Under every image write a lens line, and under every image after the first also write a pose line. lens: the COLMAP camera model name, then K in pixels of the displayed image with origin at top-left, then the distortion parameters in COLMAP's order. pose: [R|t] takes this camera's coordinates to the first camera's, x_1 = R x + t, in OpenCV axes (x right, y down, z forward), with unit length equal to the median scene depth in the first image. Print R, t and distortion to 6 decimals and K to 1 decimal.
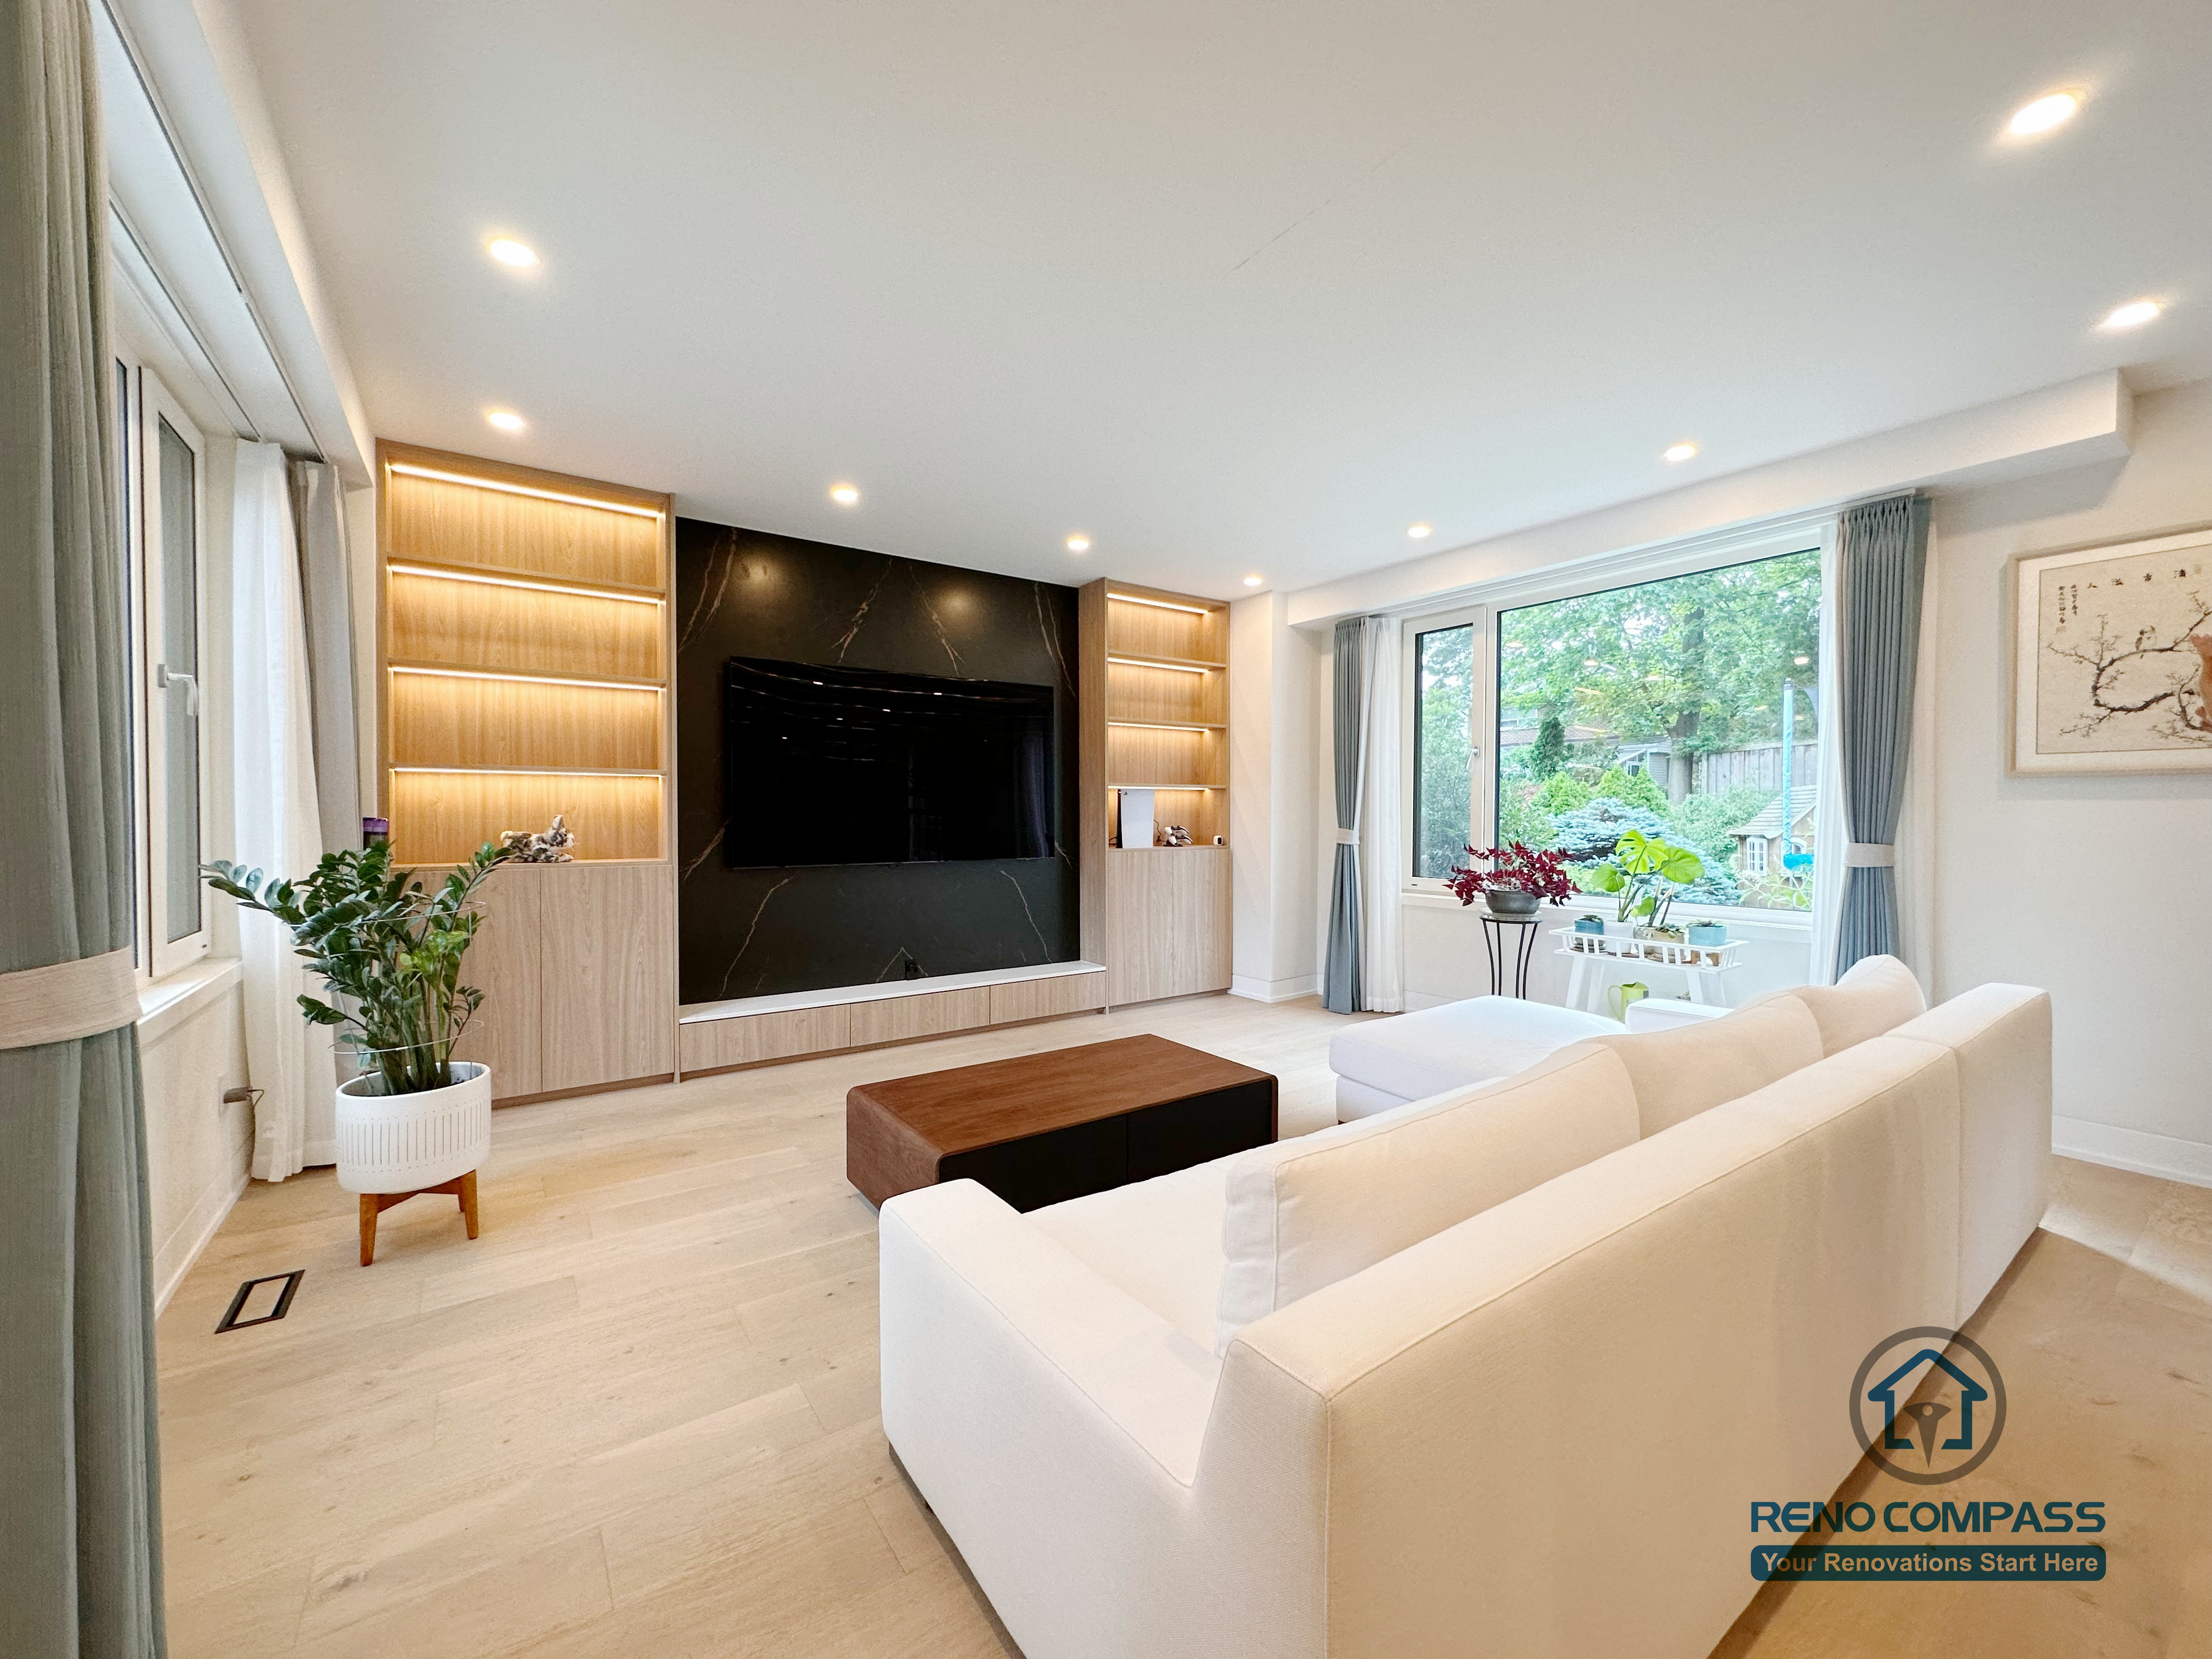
lens RADIAL K [[887.8, 0, 1106.0], [0, 887.8, 829.5], [0, 0, 1]] dist [-0.003010, 0.000569]
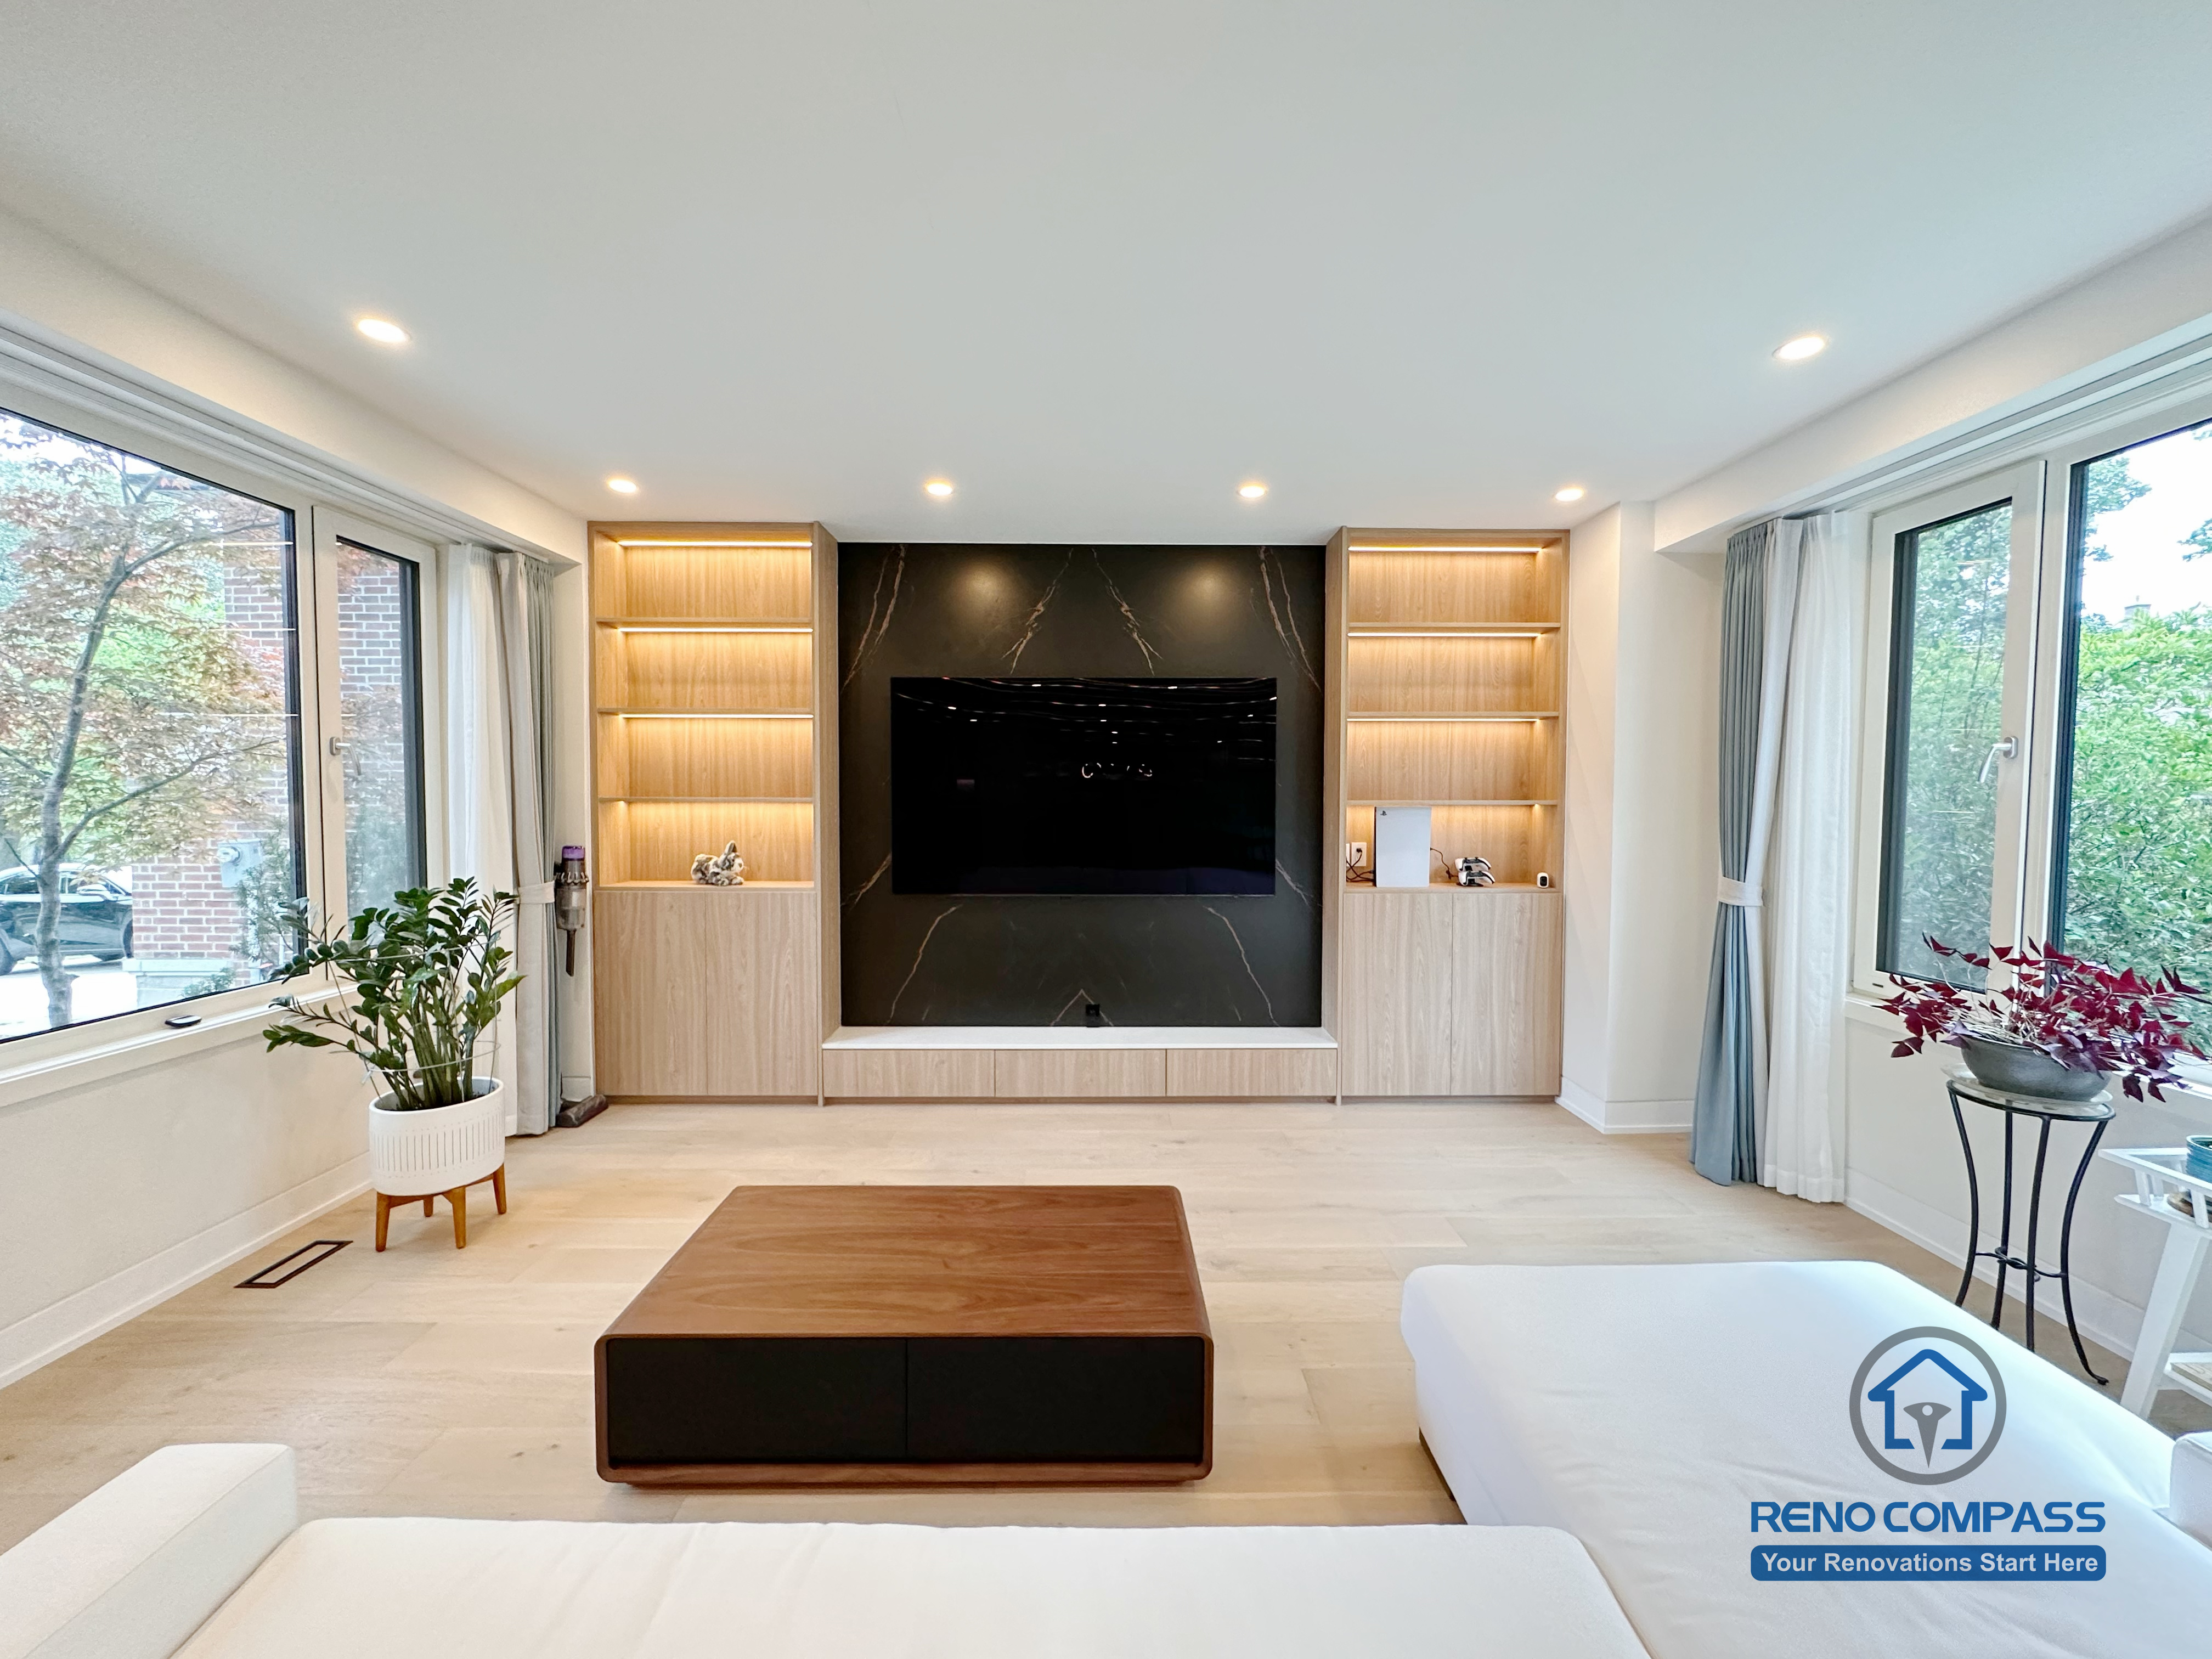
lens RADIAL K [[887.8, 0, 1106.0], [0, 887.8, 829.5], [0, 0, 1]] dist [-0.003010, 0.000569]
pose [[0.821479, 0.024573, -0.569710, 0.290848], [-0.011543, 0.999583, 0.026471, -0.050386], [0.570122, -0.015170, 0.821420, 0.291787]]
